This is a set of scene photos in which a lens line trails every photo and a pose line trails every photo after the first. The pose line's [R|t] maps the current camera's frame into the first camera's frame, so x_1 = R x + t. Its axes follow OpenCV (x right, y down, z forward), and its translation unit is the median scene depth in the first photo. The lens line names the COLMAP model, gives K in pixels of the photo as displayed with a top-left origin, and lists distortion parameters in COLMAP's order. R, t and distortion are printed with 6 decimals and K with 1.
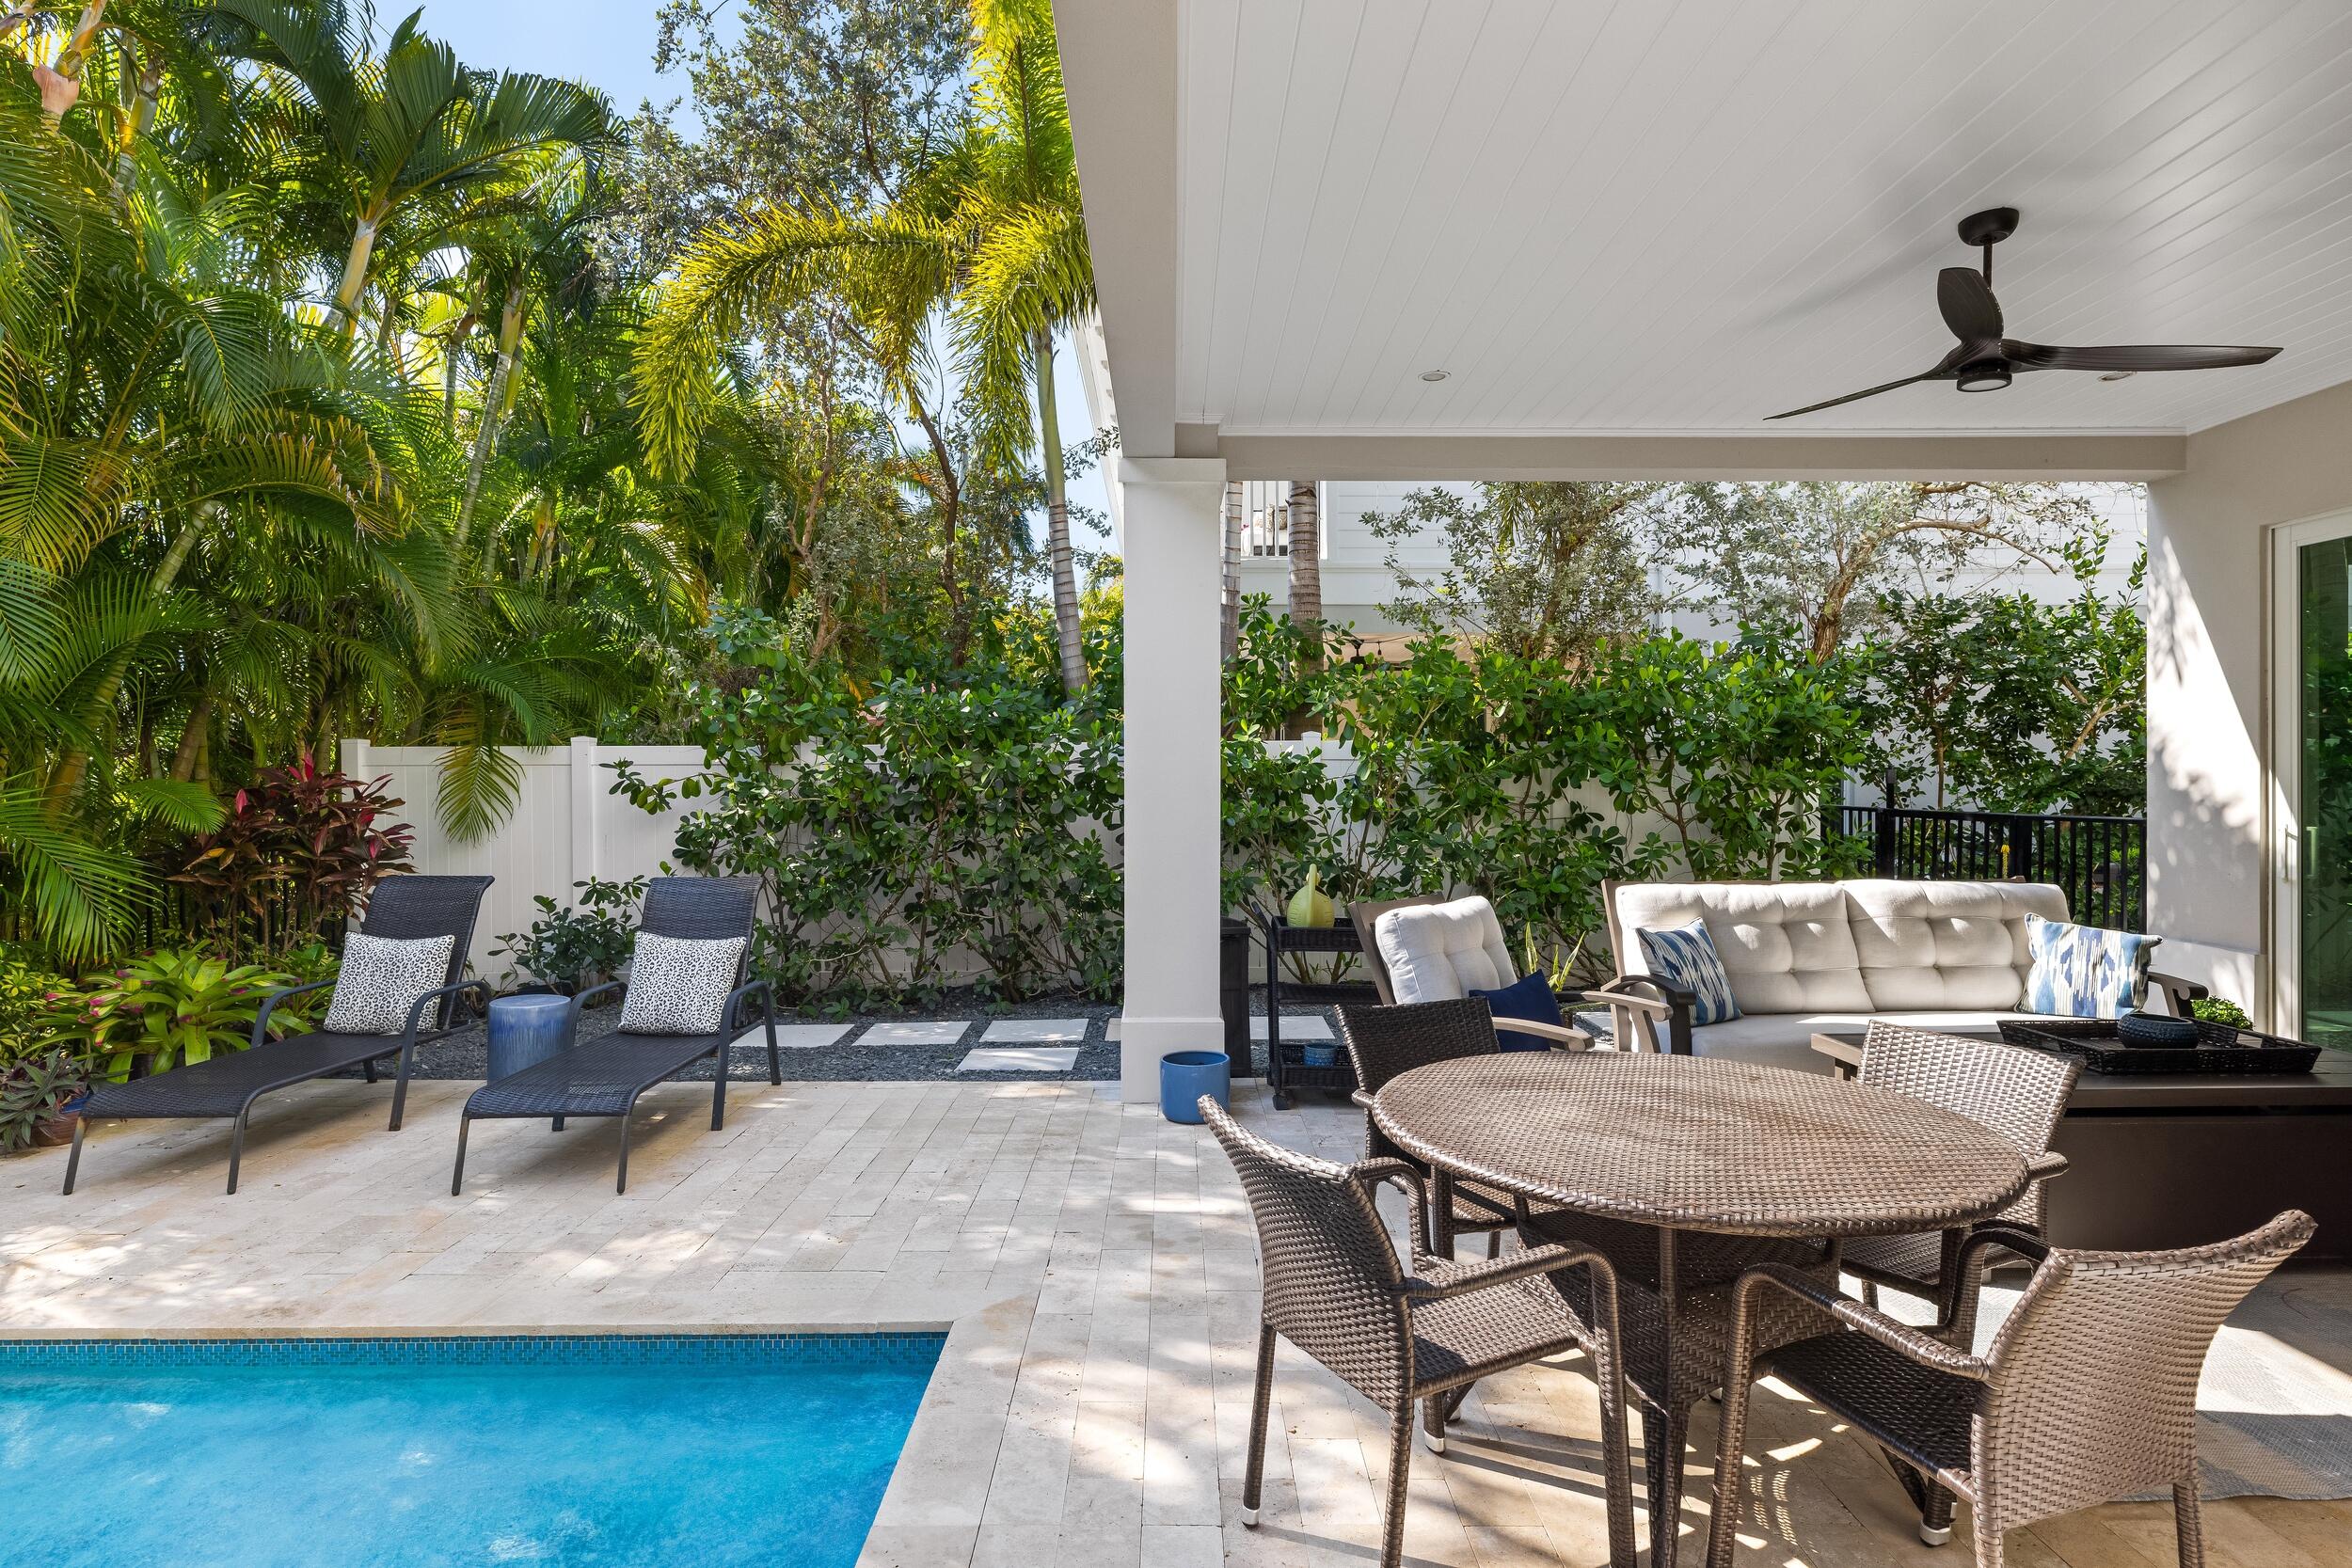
lens RADIAL K [[1224.3, 0, 1189.6], [0, 1224.3, 776.1], [0, 0, 1]] dist [0.003743, 0.000618]
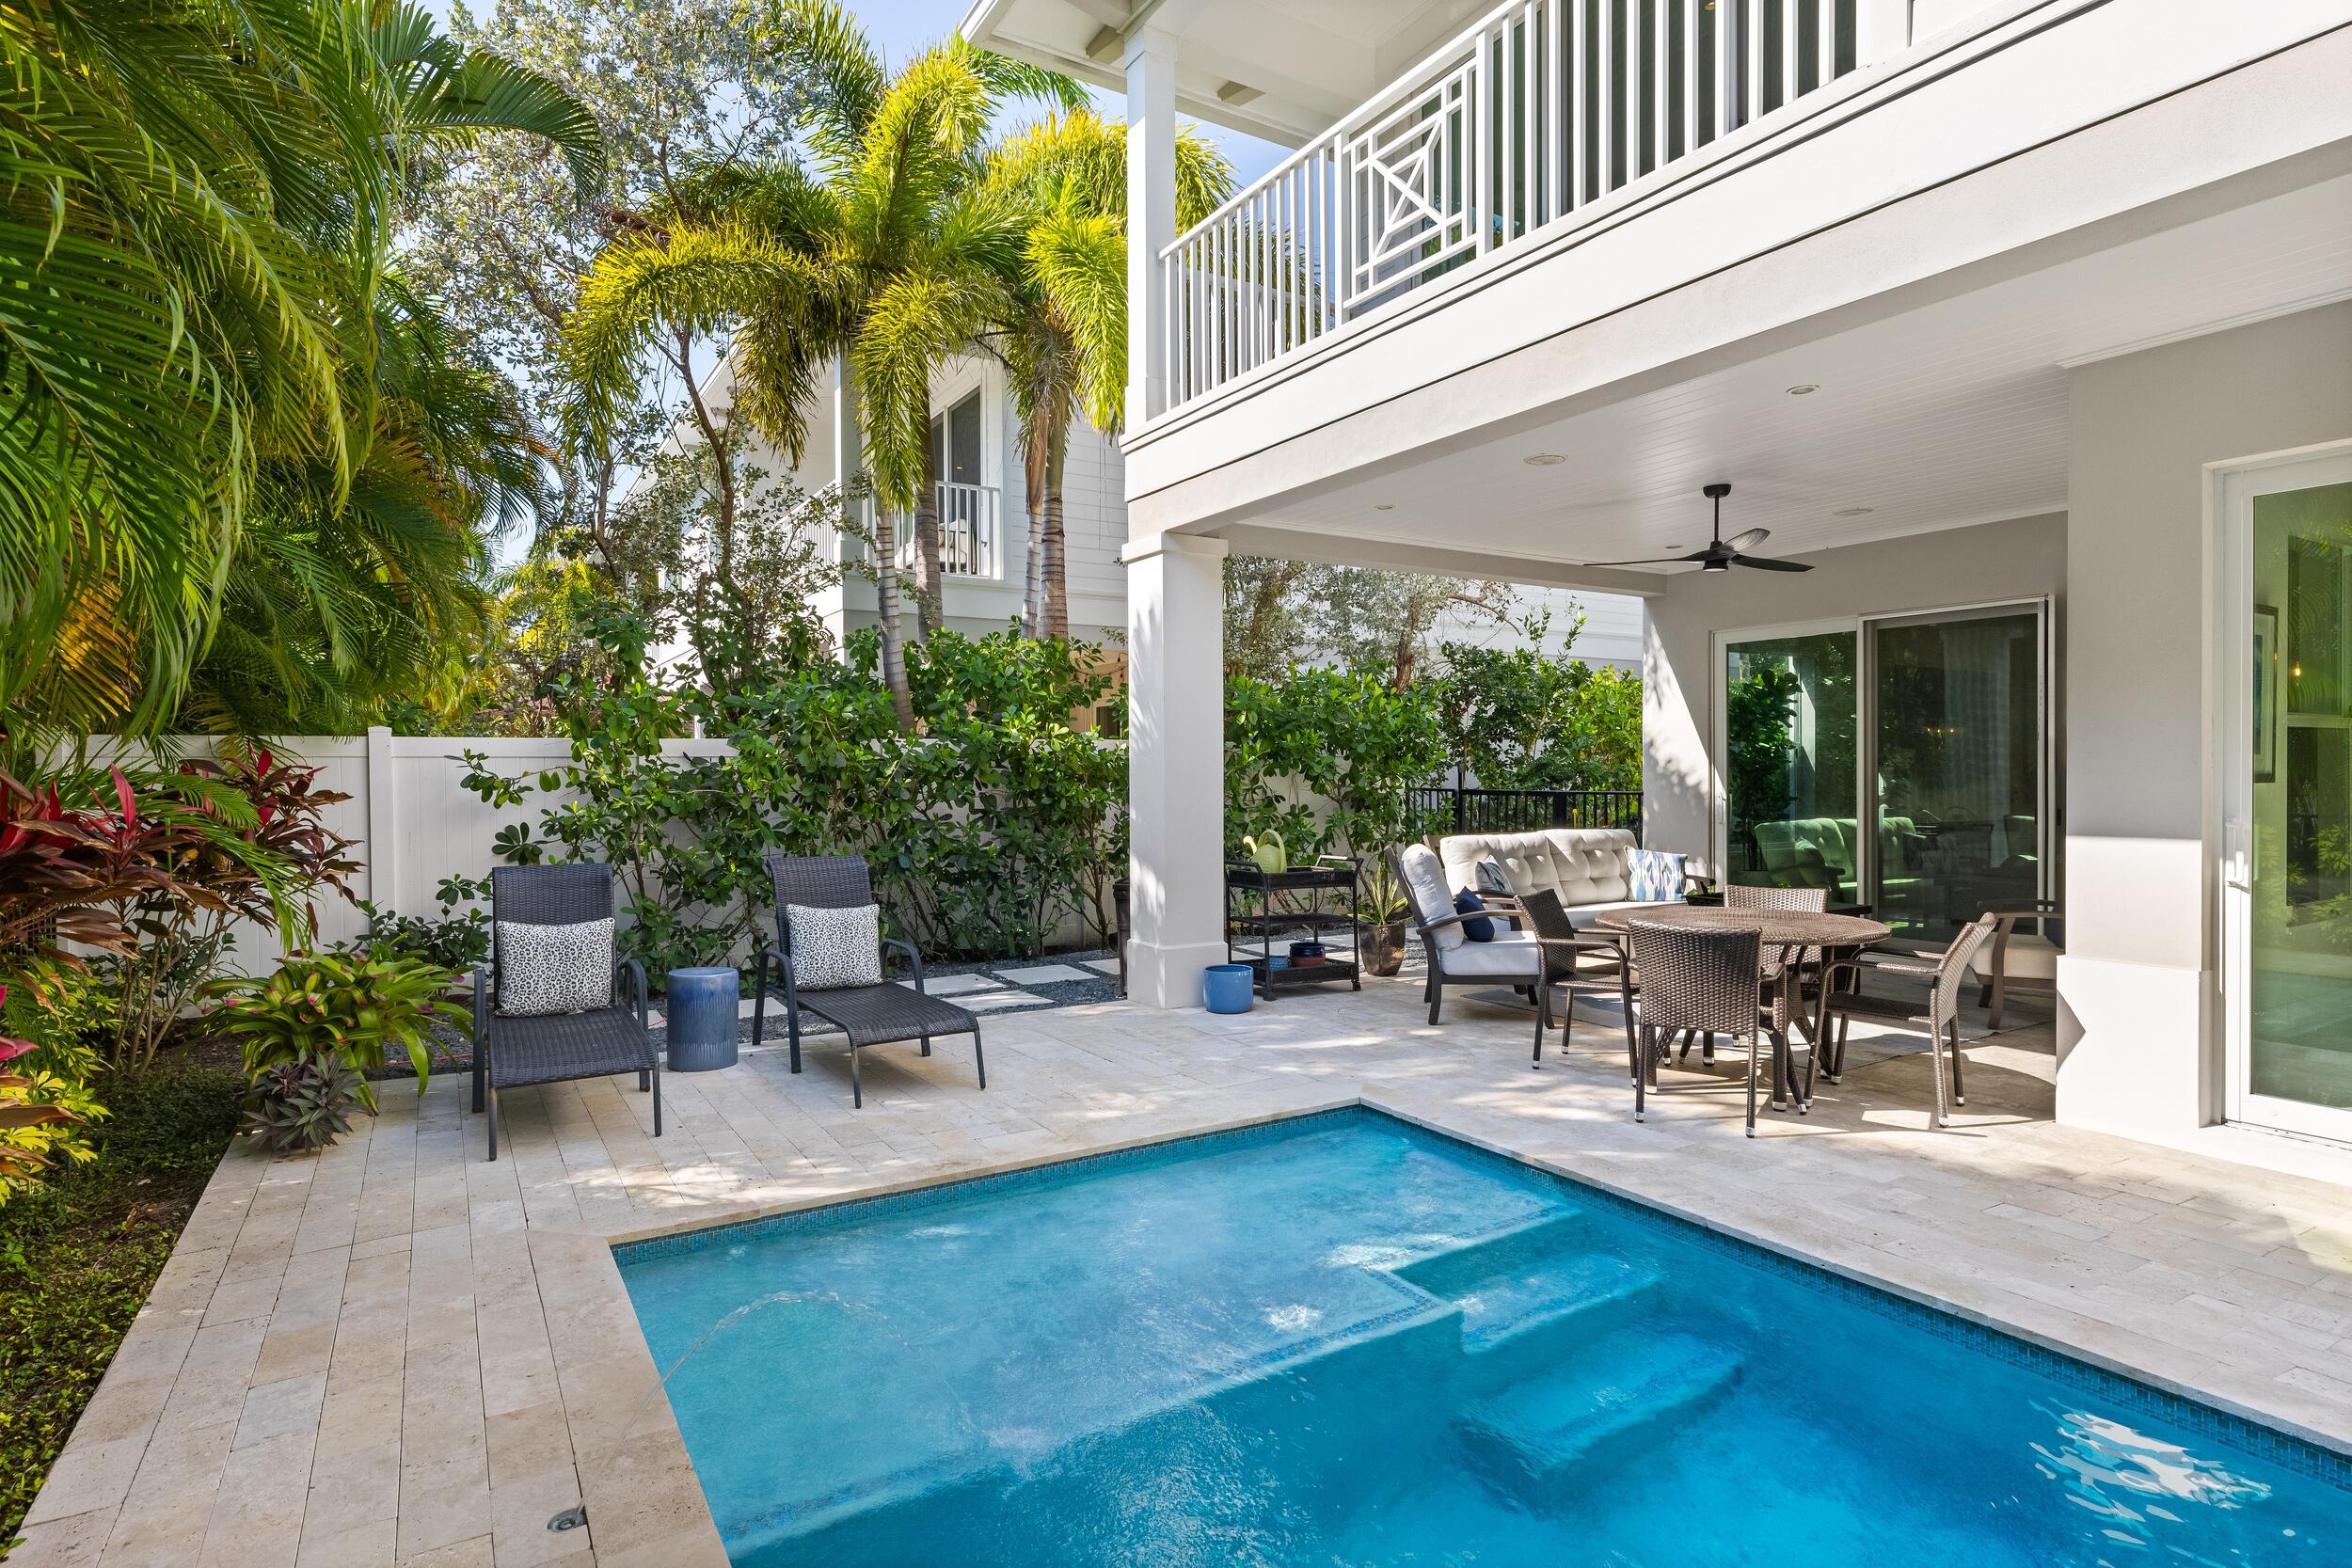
lens RADIAL K [[1224.3, 0, 1189.6], [0, 1224.3, 776.1], [0, 0, 1]] dist [0.003743, 0.000618]
pose [[0.859985, -0.005832, 0.510286, -0.744009], [0.002058, 0.999966, 0.007960, -0.002114], [-0.510315, -0.005795, 0.859968, -0.184153]]
